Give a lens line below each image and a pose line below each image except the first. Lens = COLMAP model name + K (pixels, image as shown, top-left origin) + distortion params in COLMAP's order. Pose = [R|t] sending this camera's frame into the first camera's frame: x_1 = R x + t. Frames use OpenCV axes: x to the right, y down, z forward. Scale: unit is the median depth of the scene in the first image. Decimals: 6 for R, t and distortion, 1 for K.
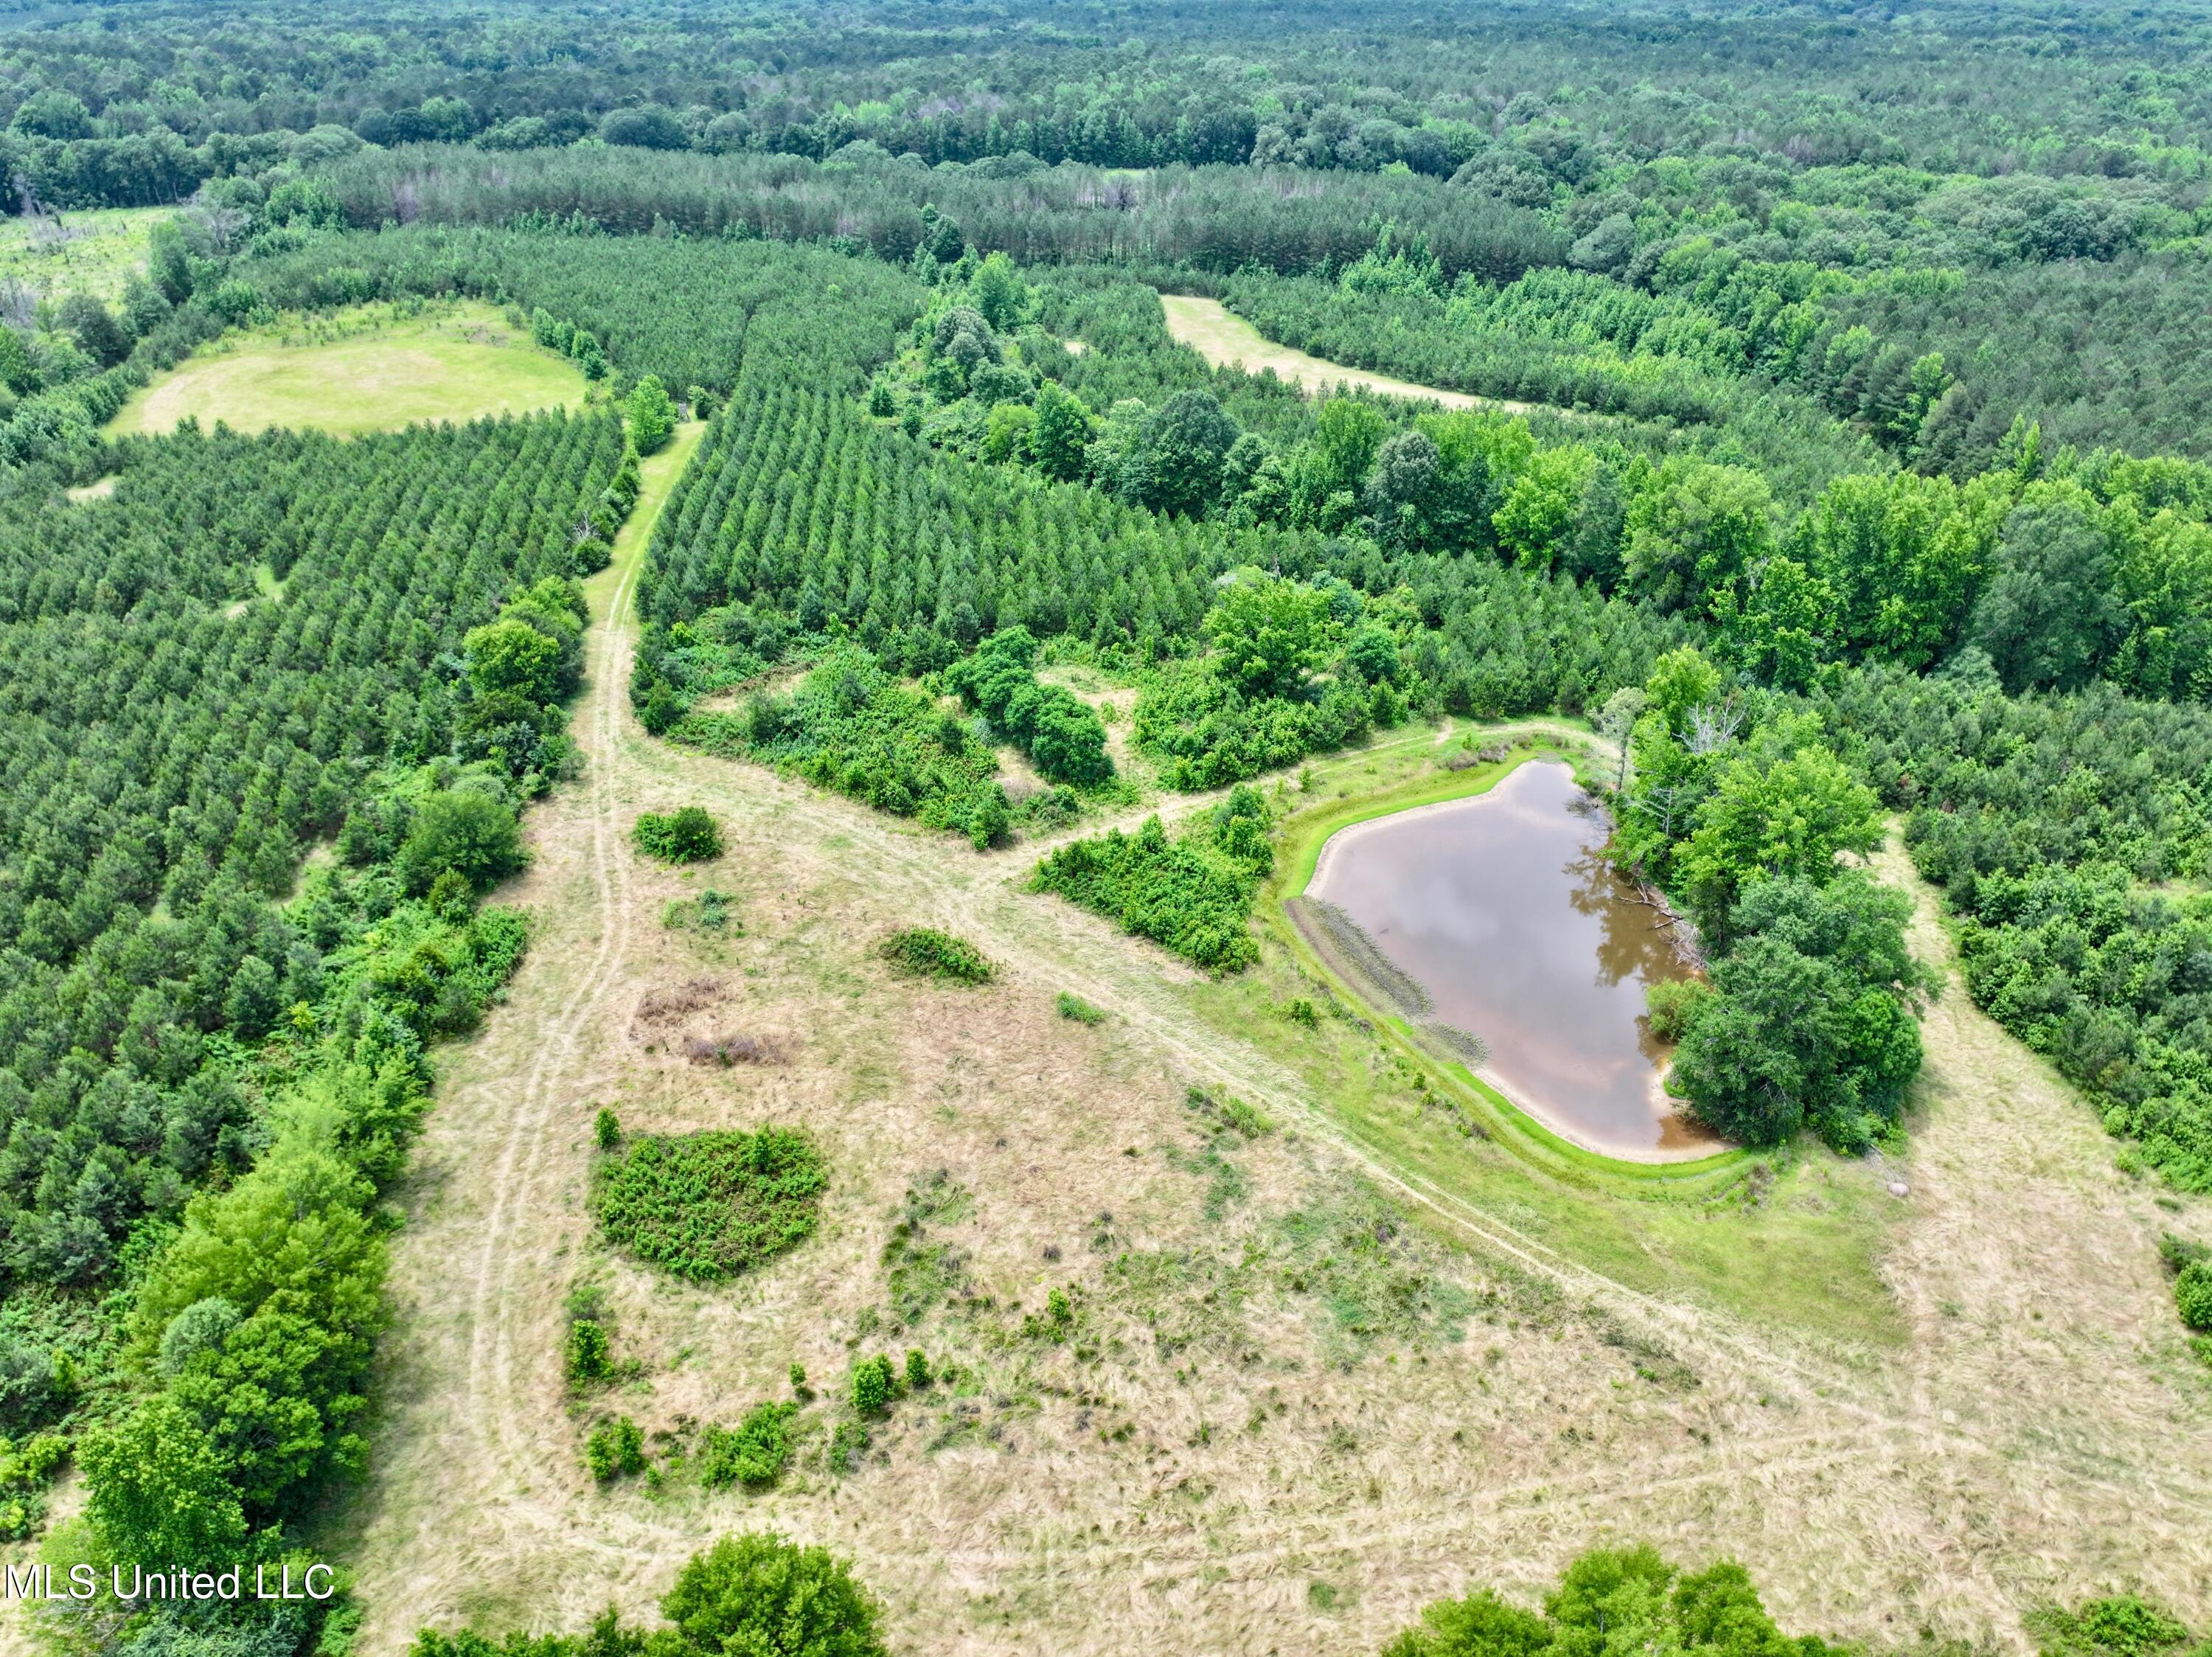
lens RADIAL K [[1559.8, 0, 1107.4], [0, 1559.8, 834.2], [0, 0, 1]] dist [0.000401, 0.013122]
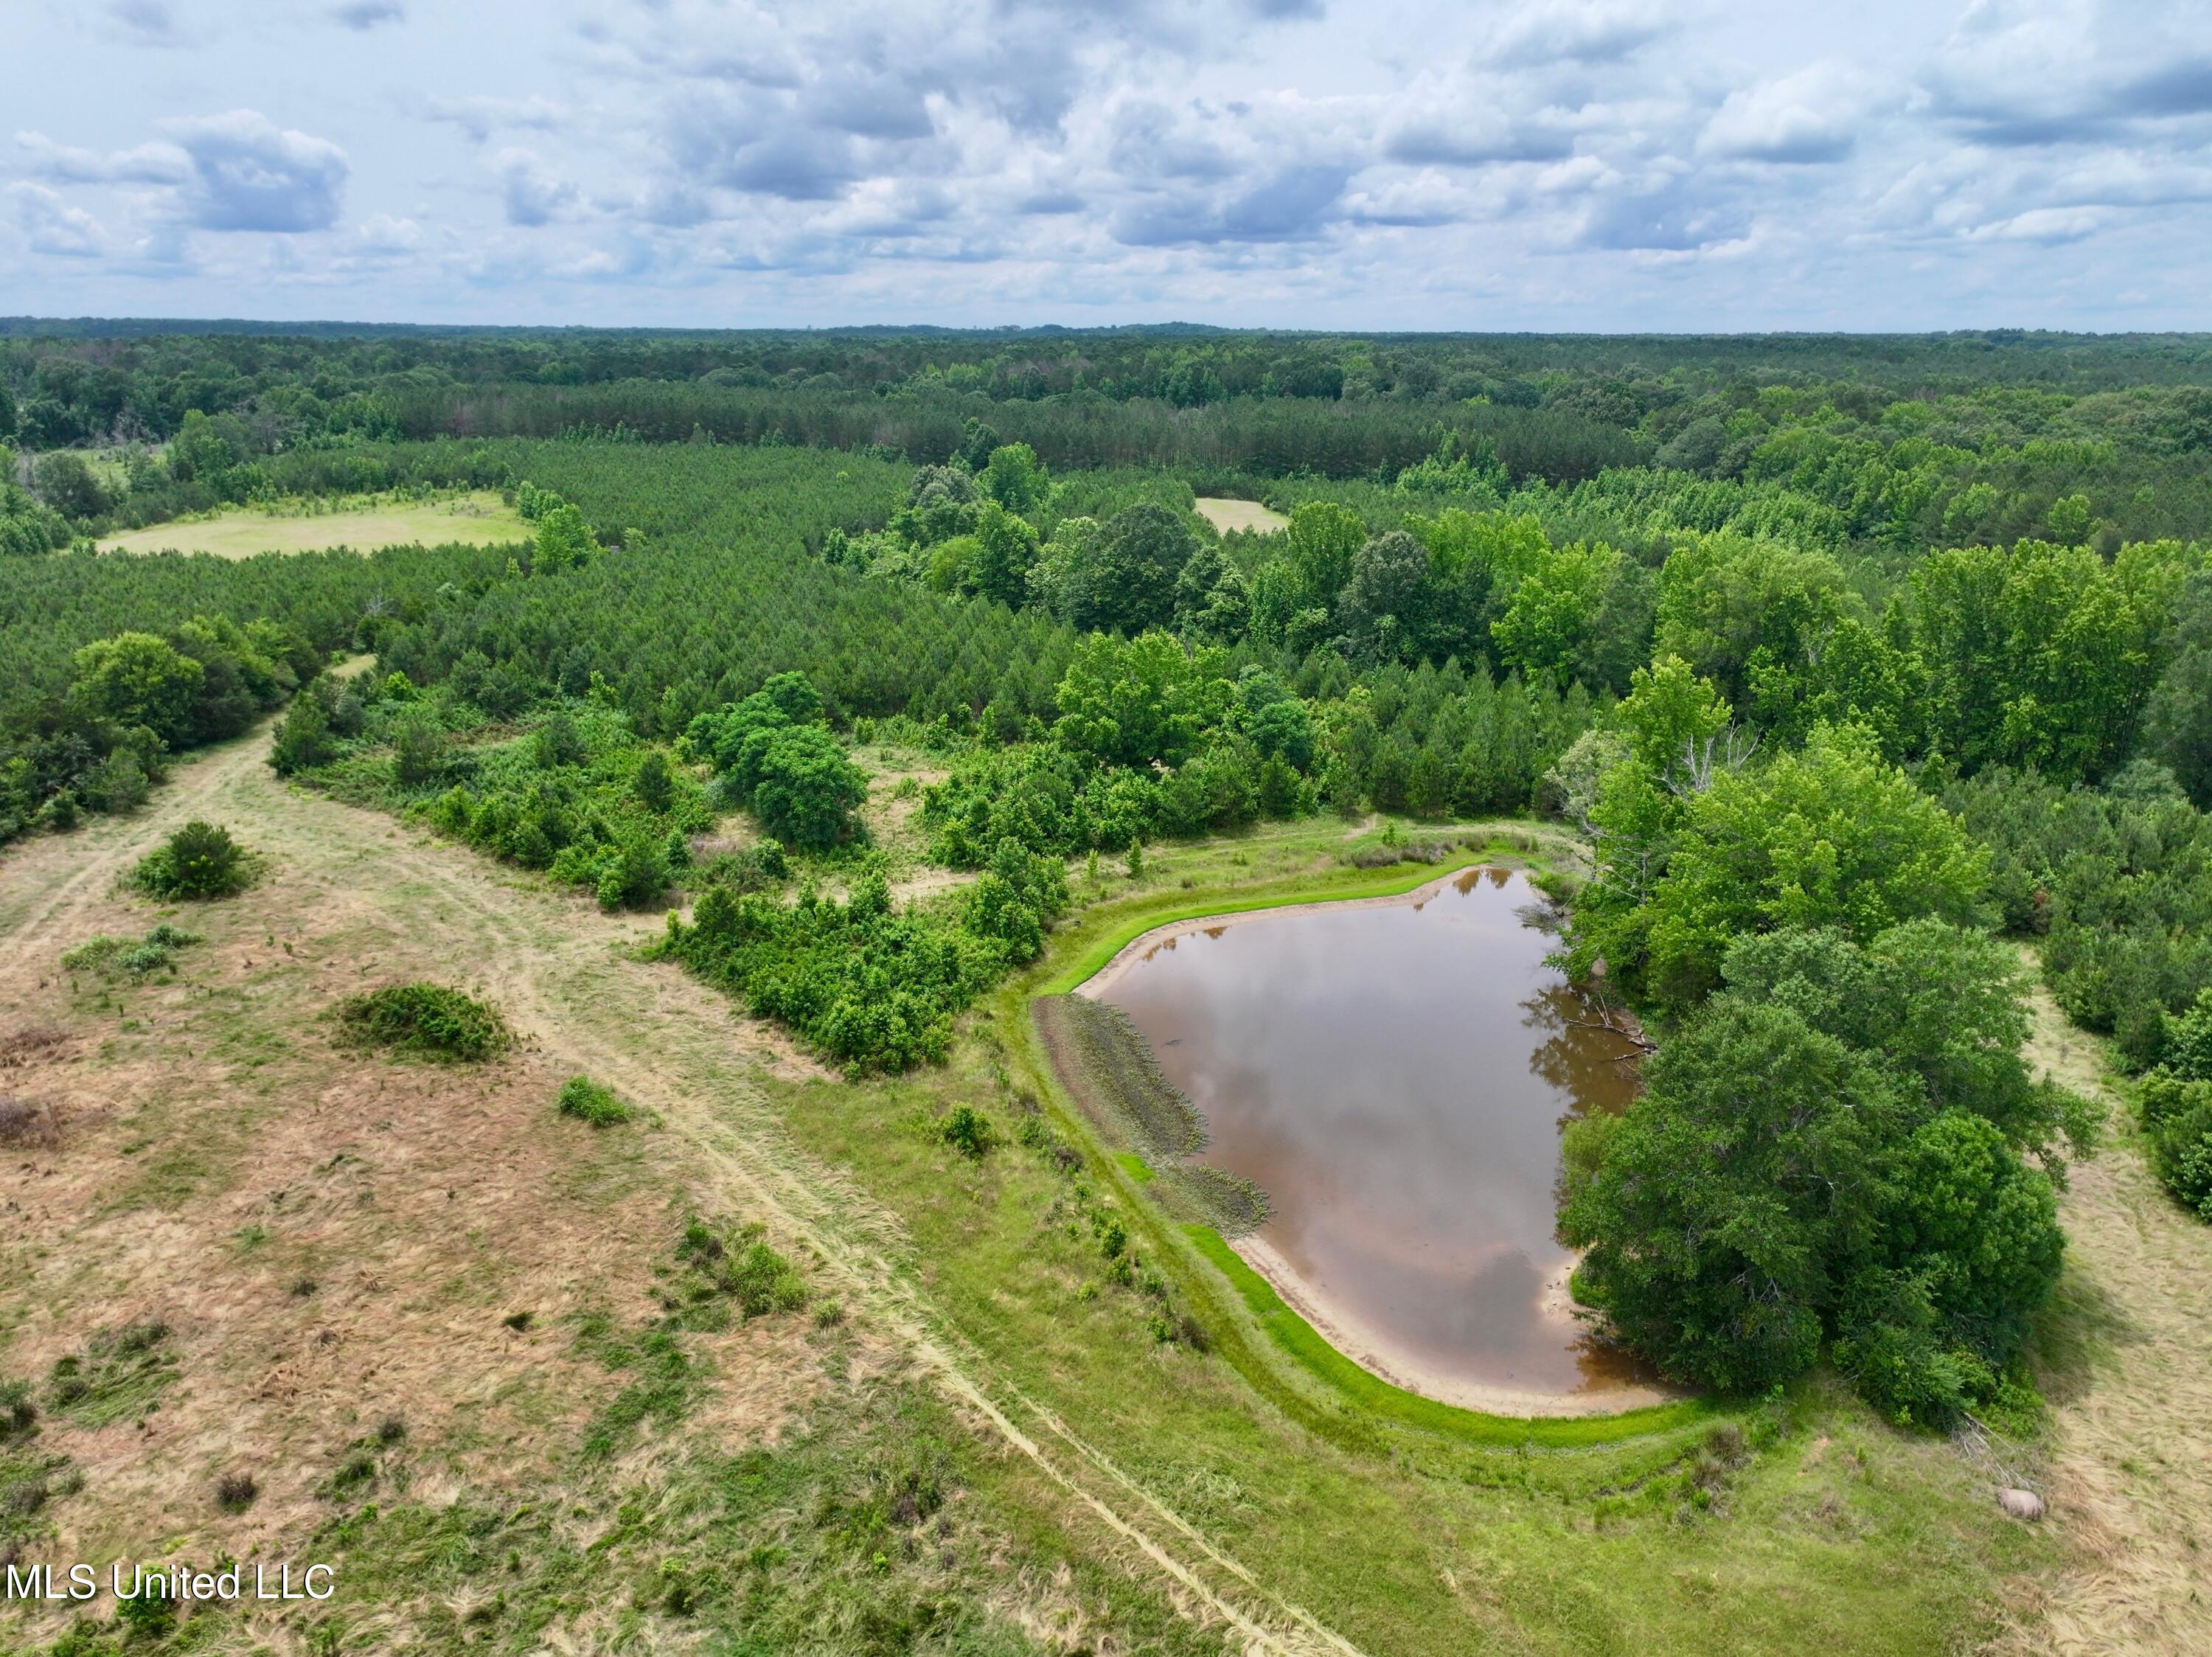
lens RADIAL K [[1559.8, 0, 1108.2], [0, 1559.8, 832.0], [0, 0, 1]] dist [0.000401, 0.013122]
pose [[0.994403, 0.034241, -0.099947, 0.174769], [-0.054290, 0.977178, -0.205369, 0.090991], [0.090634, 0.209646, 0.973568, 0.300453]]
